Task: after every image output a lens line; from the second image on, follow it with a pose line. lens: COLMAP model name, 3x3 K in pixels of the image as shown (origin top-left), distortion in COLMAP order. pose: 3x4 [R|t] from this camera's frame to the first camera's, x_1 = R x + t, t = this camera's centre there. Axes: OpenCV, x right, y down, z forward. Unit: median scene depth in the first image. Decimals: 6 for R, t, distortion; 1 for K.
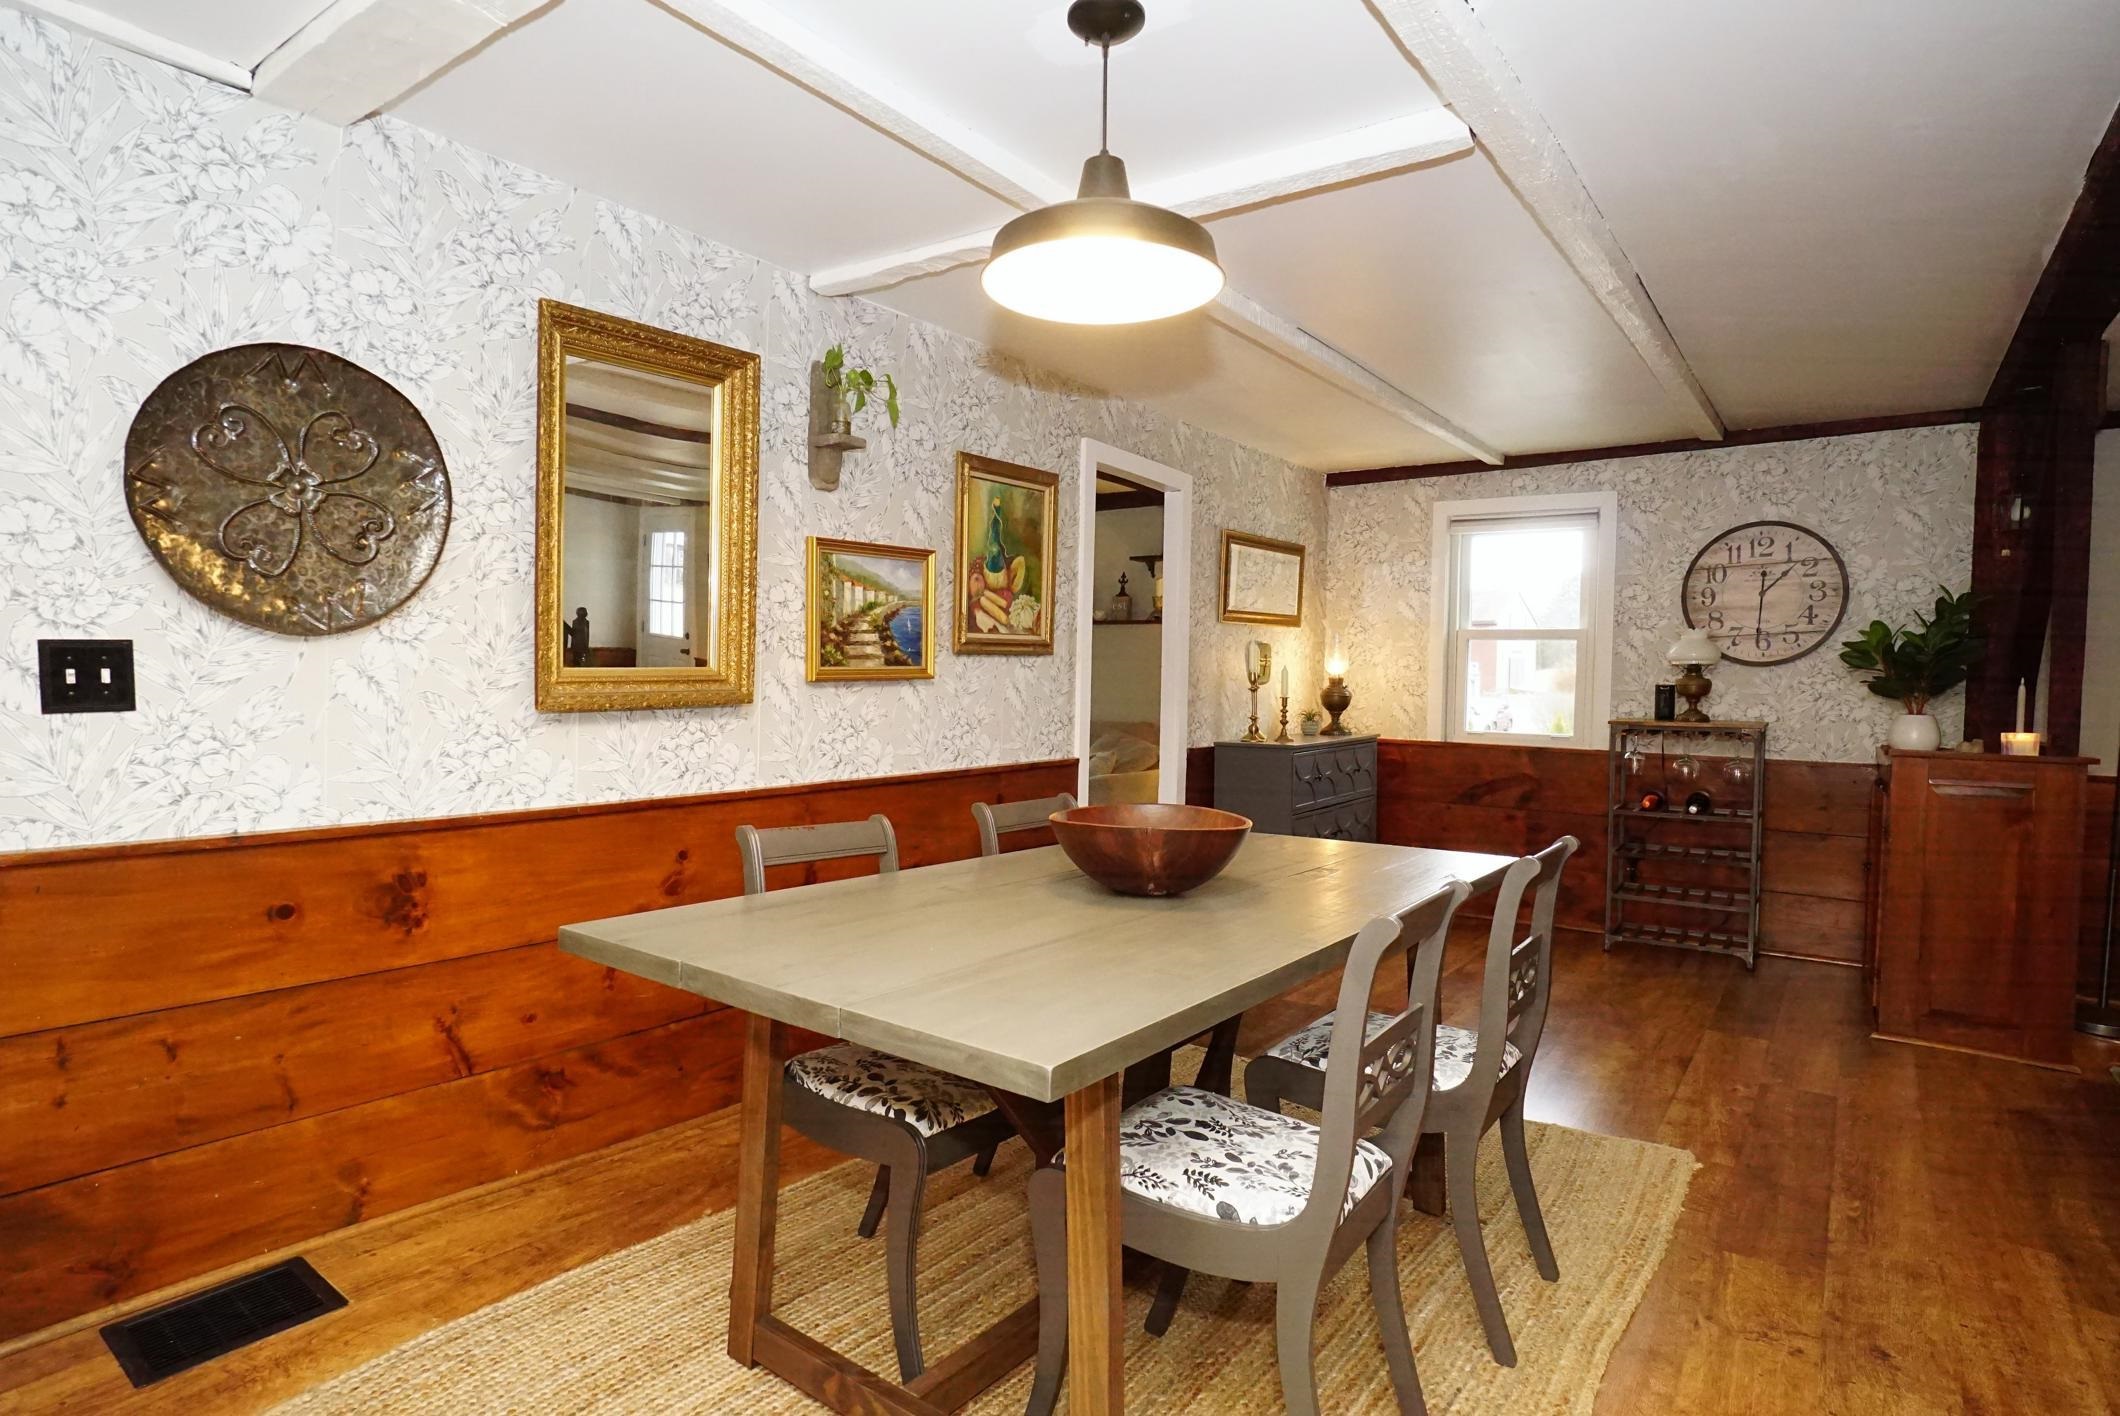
lens RADIAL K [[1086.8, 0, 1060.0], [0, 1086.8, 708.0], [0, 0, 1]] dist [-0.075625, 0.032358]
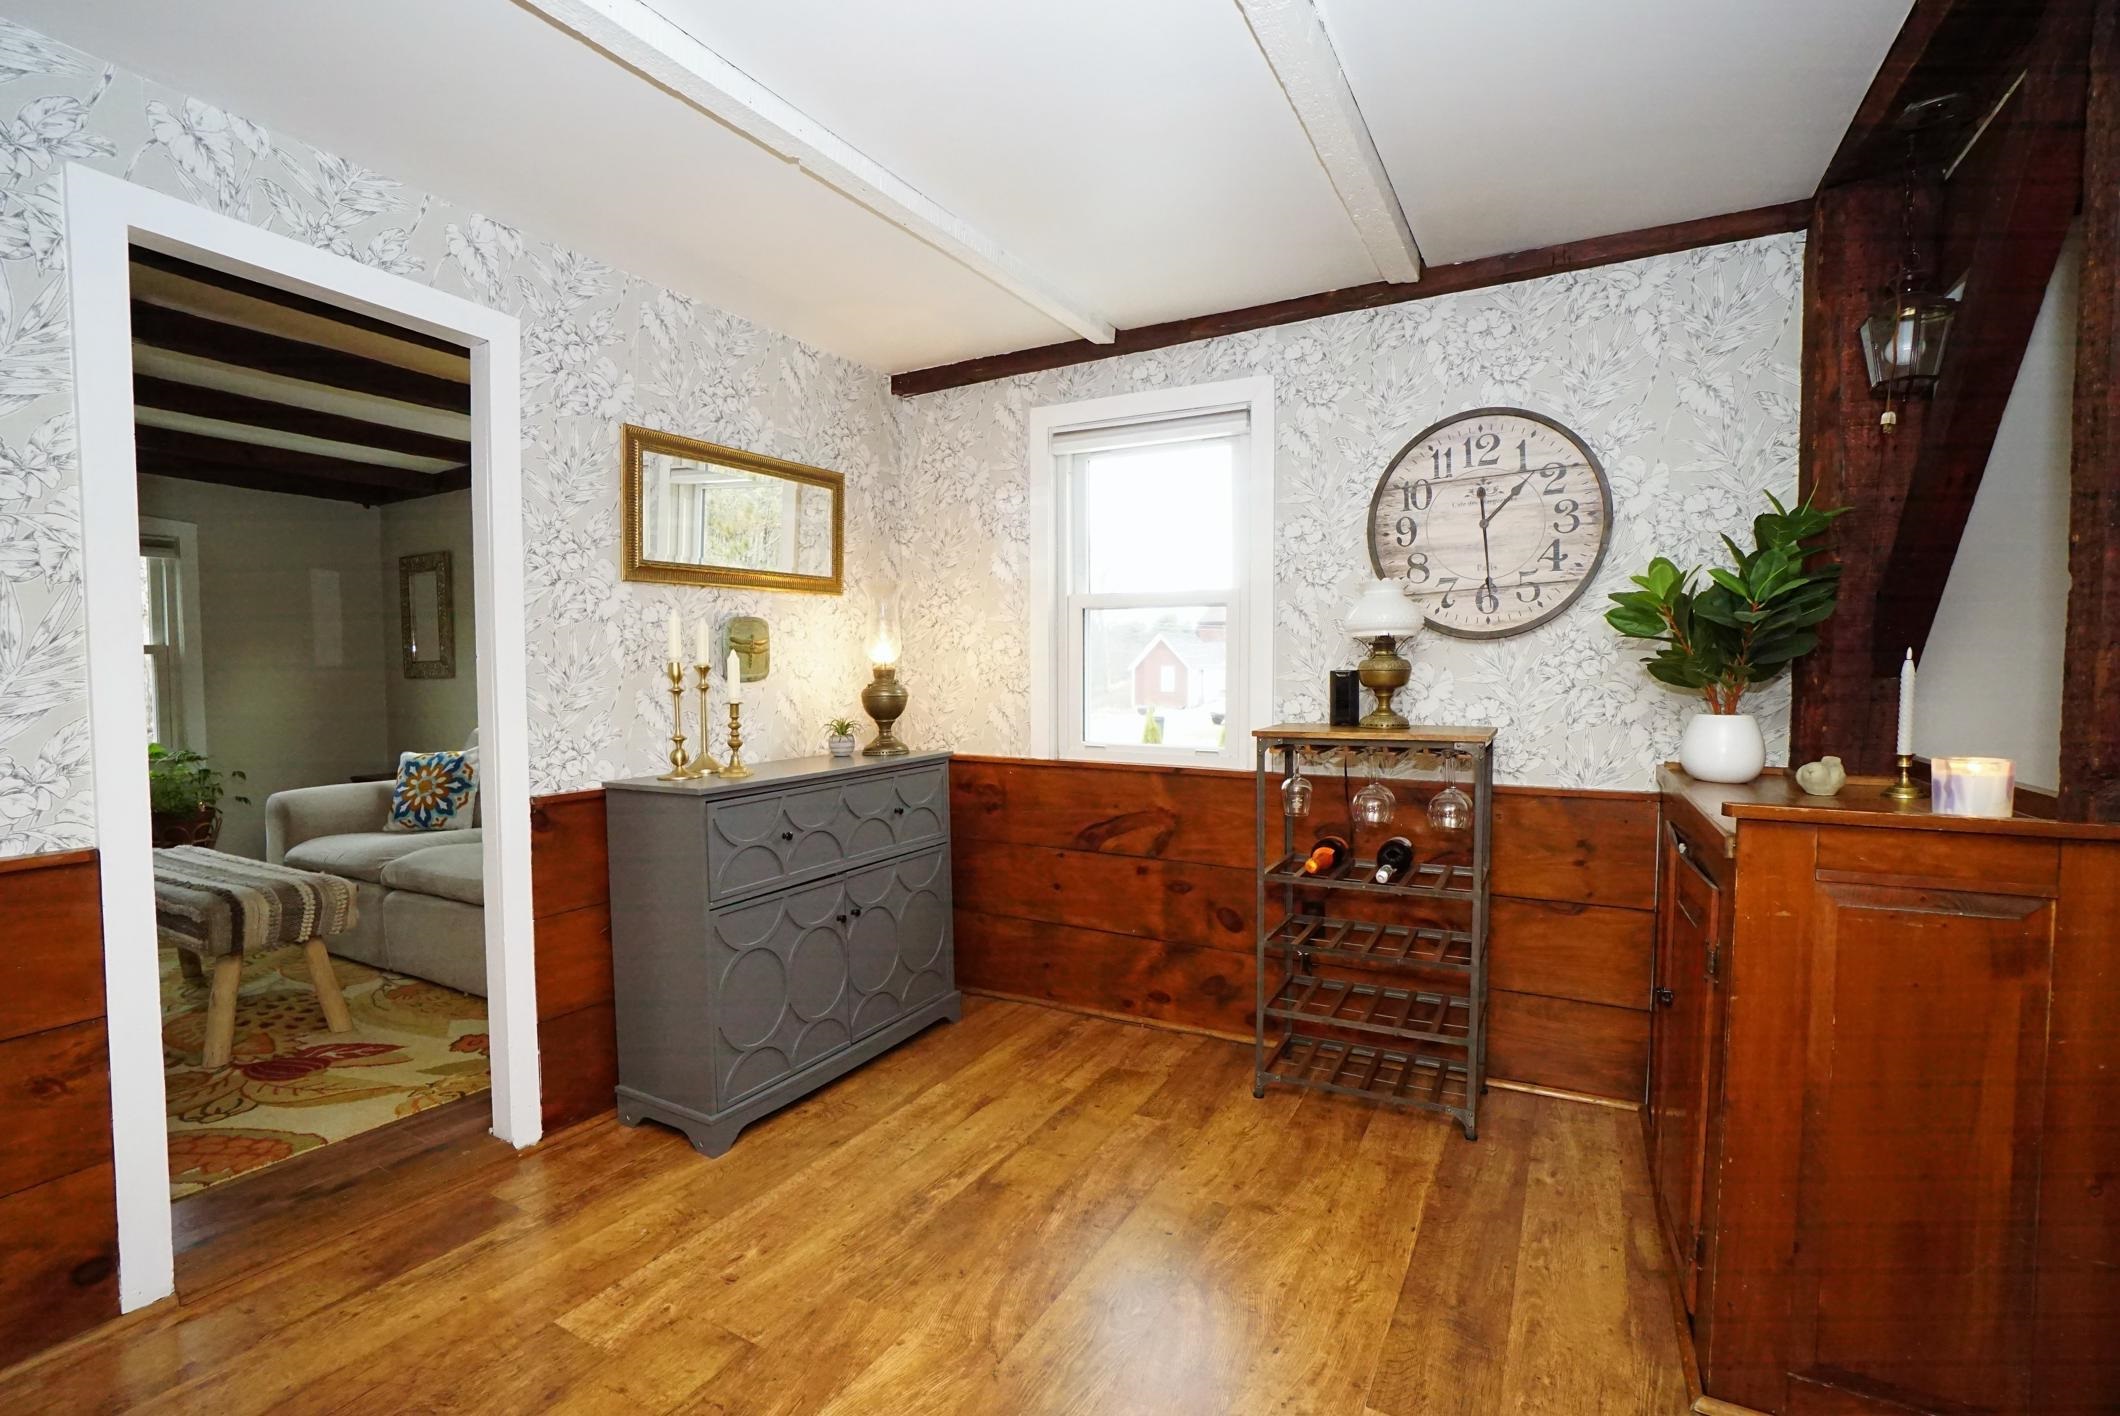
lens RADIAL K [[949.6, 0, 1060.0], [0, 949.6, 708.0], [0, 0, 1]] dist [-0.094674, 0.037767]
pose [[0.989703, -0.022381, 0.141376, 0.326168], [0.021033, 0.999718, 0.011017, -0.009379], [-0.141583, -0.007930, 0.989895, 0.475801]]
